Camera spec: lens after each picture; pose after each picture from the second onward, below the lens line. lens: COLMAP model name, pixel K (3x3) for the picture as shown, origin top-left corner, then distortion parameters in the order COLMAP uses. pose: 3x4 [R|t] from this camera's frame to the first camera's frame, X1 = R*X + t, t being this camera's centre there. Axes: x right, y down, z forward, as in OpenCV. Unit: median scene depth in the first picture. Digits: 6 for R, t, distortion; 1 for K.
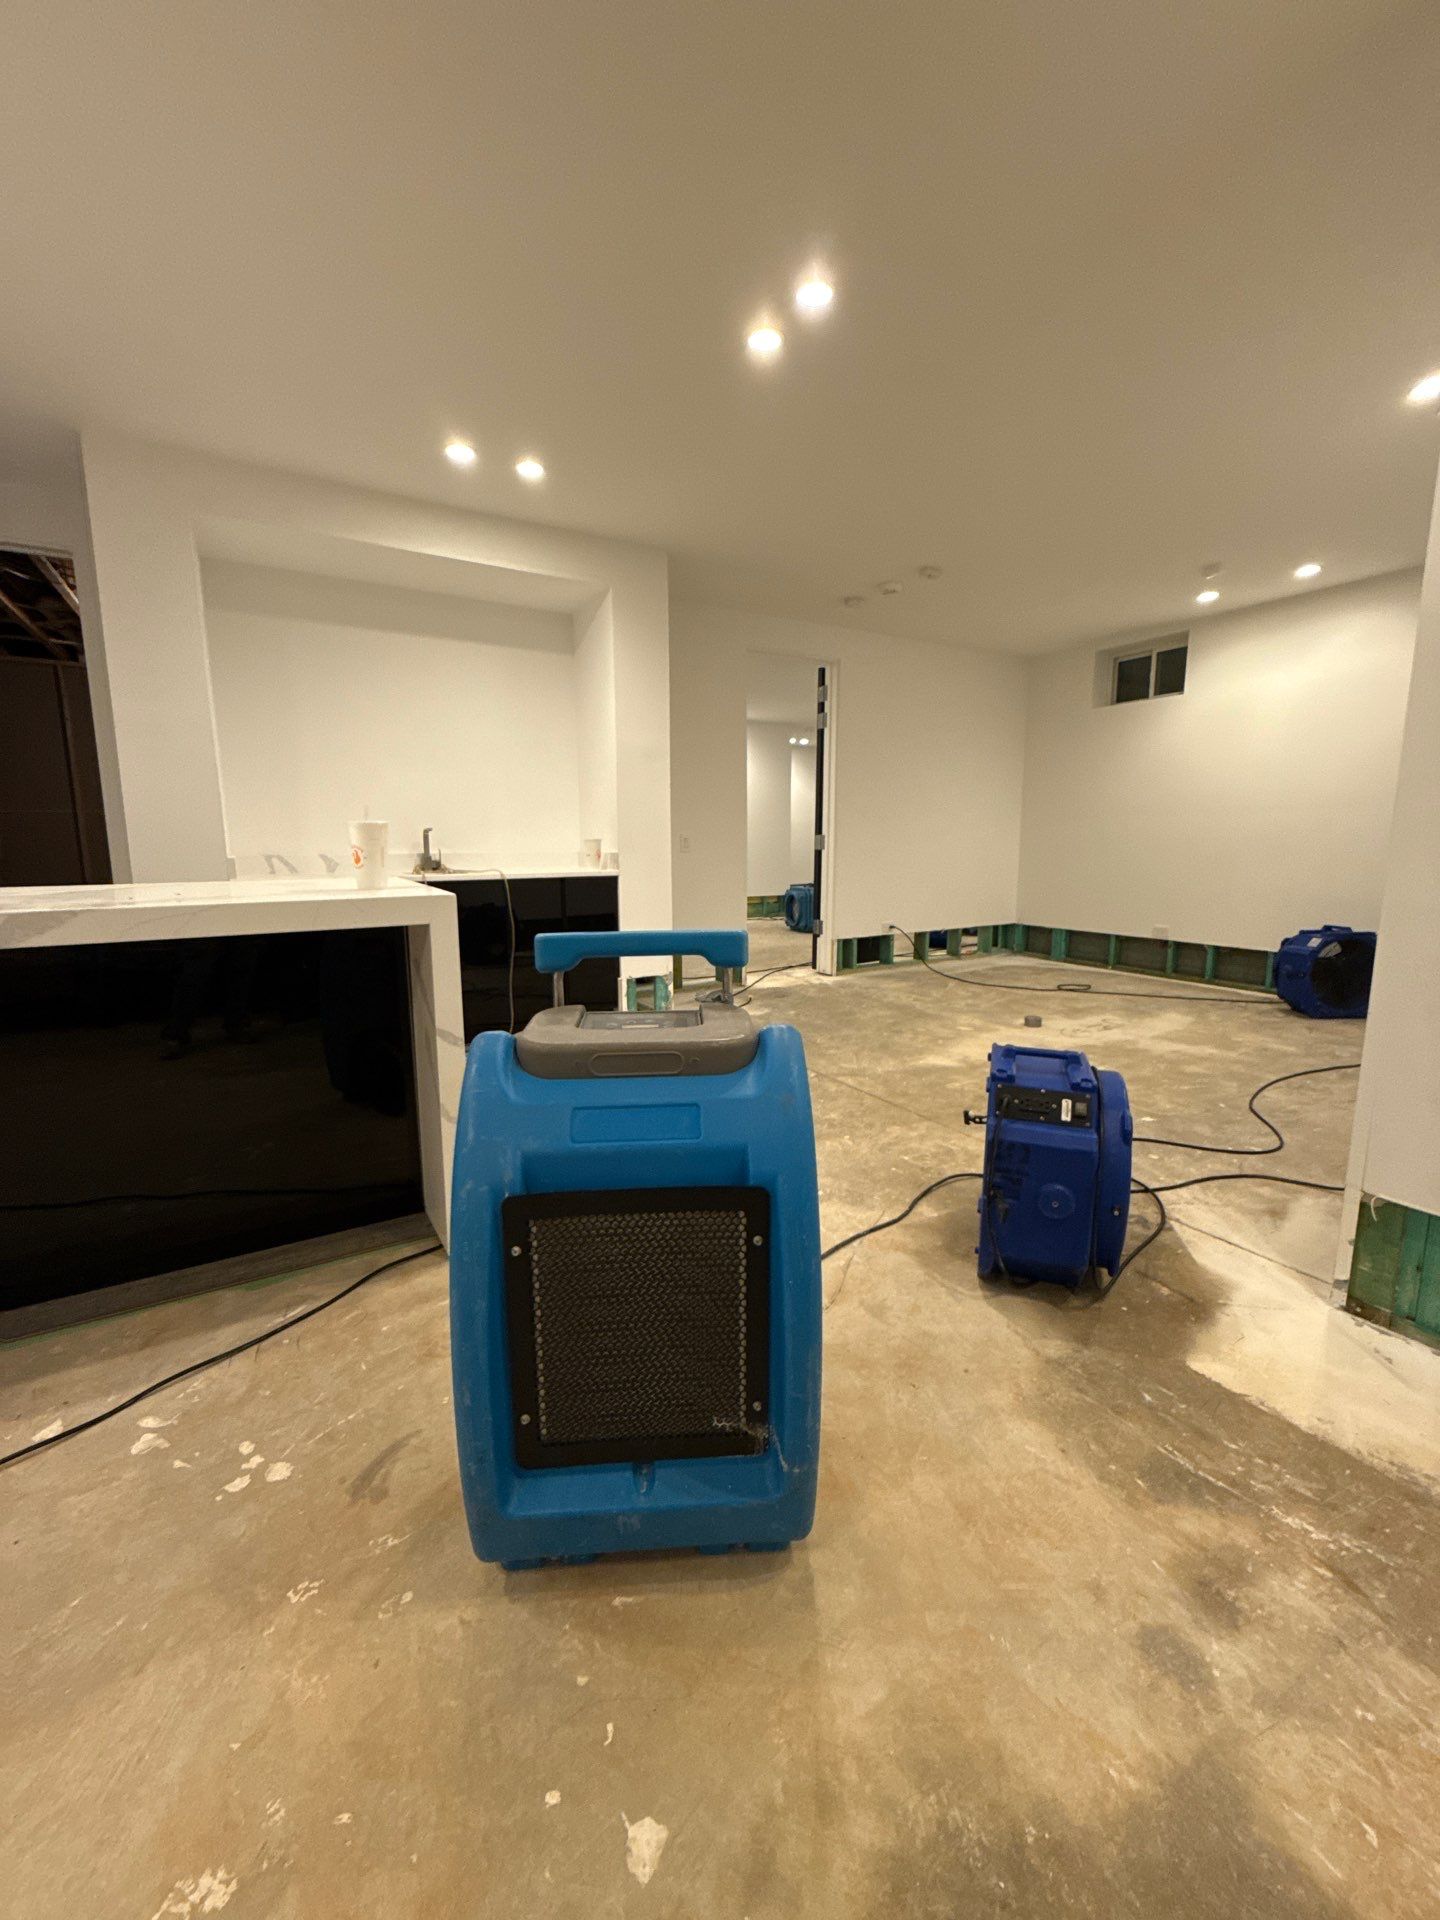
lens RADIAL K [[768.4, 0, 729.7], [0, 768.4, 968.4], [0, 0, 1]] dist [-0.001298, 0.000129]
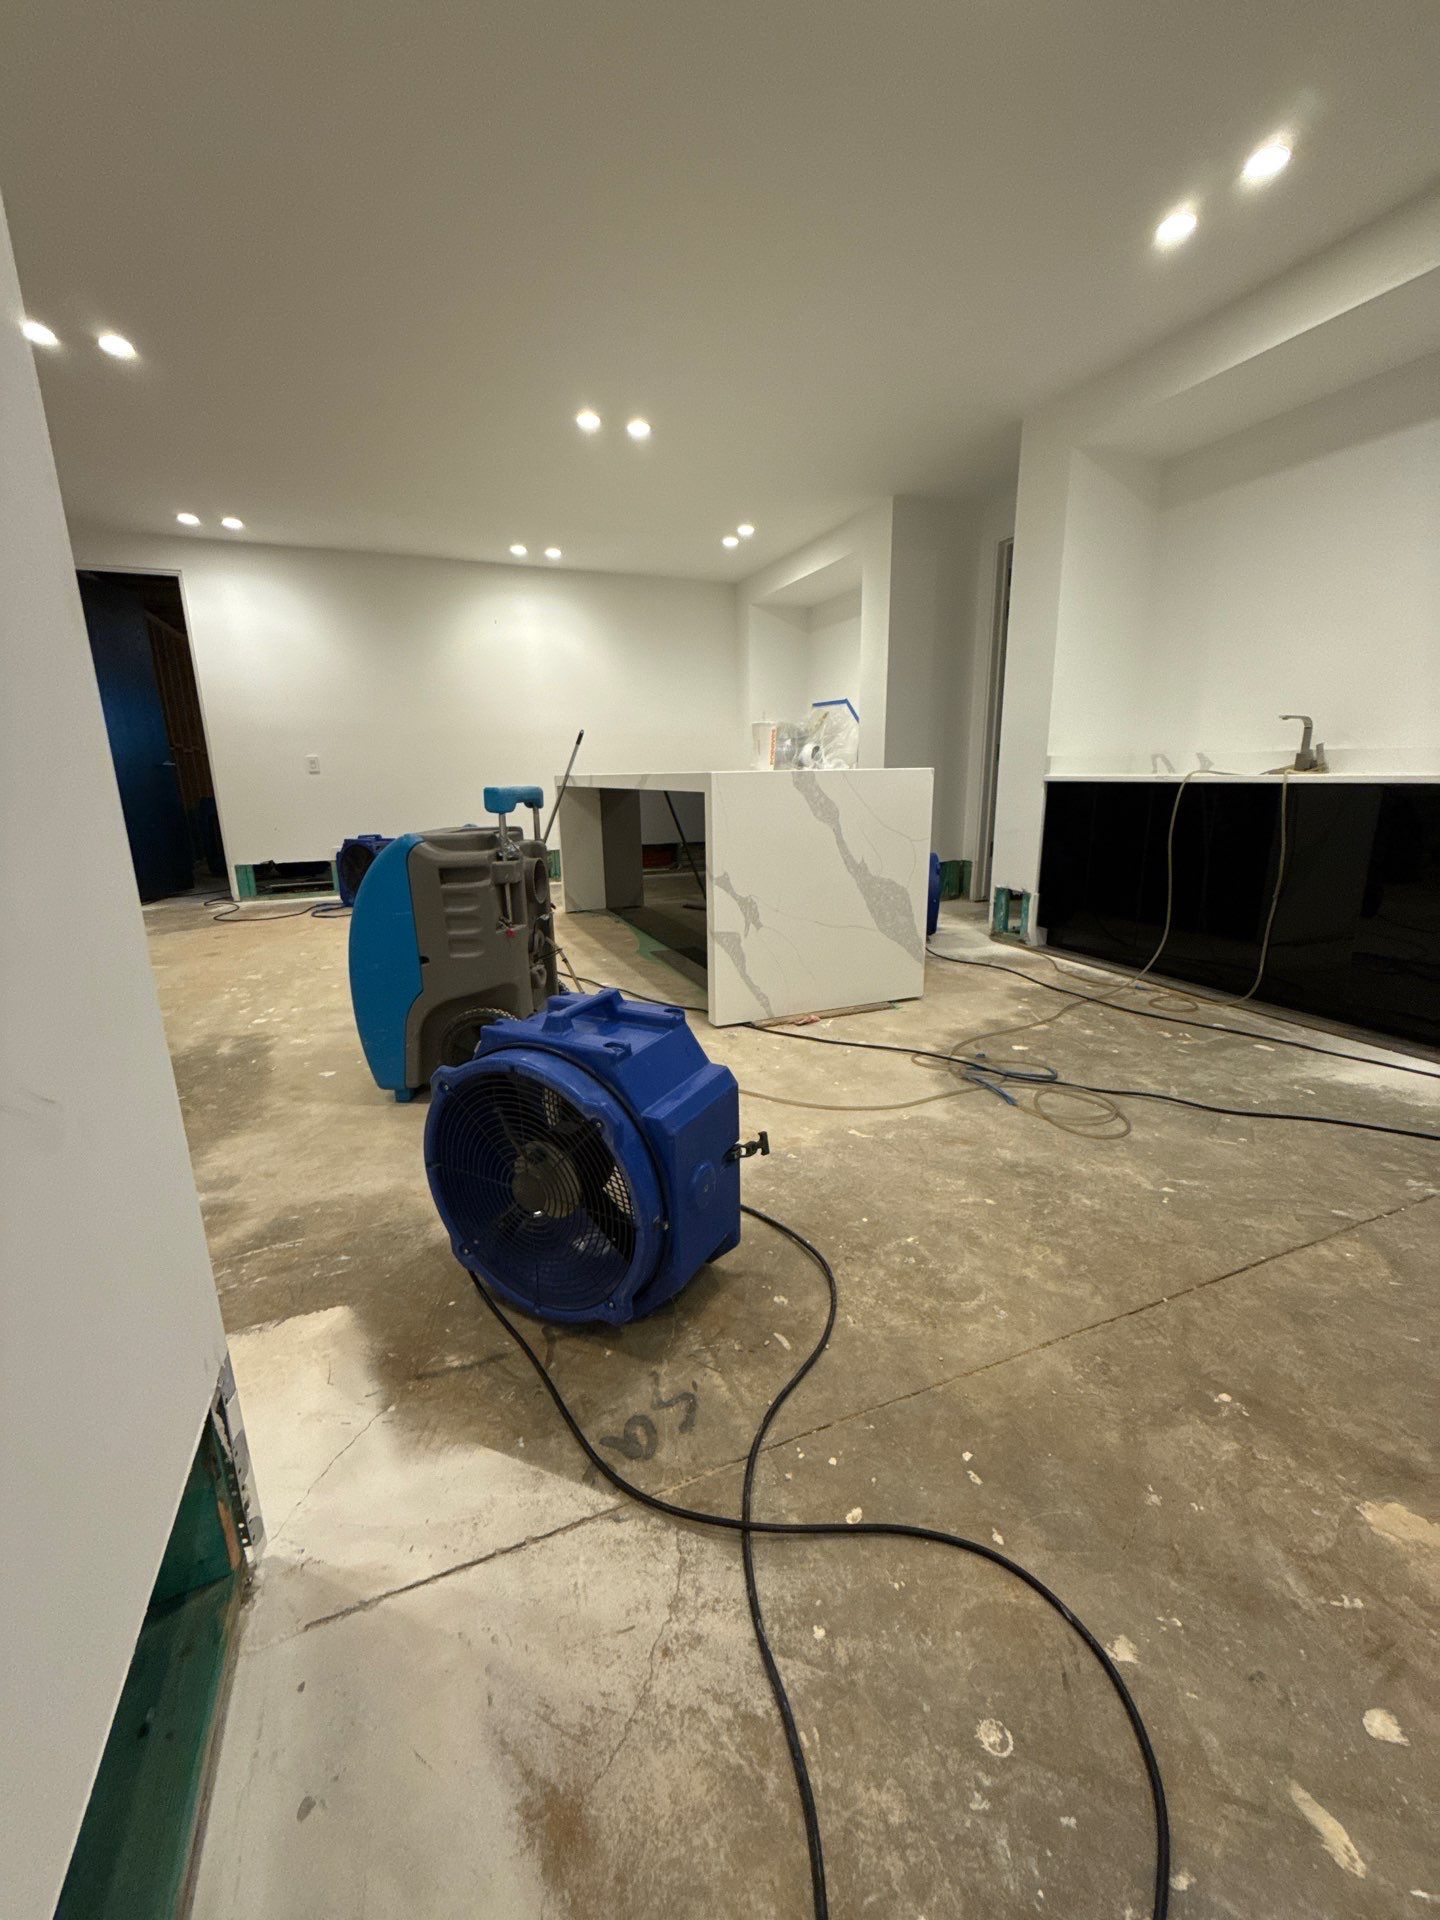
lens RADIAL K [[768.4, 0, 716.3], [0, 768.4, 956.7], [0, 0, 1]] dist [-0.001298, 0.000129]
pose [[-0.154310, 0.236633, -0.959267, 0.970324], [-0.150516, 0.953933, 0.259530, -0.125272], [0.976490, 0.184433, -0.111584, 1.087655]]
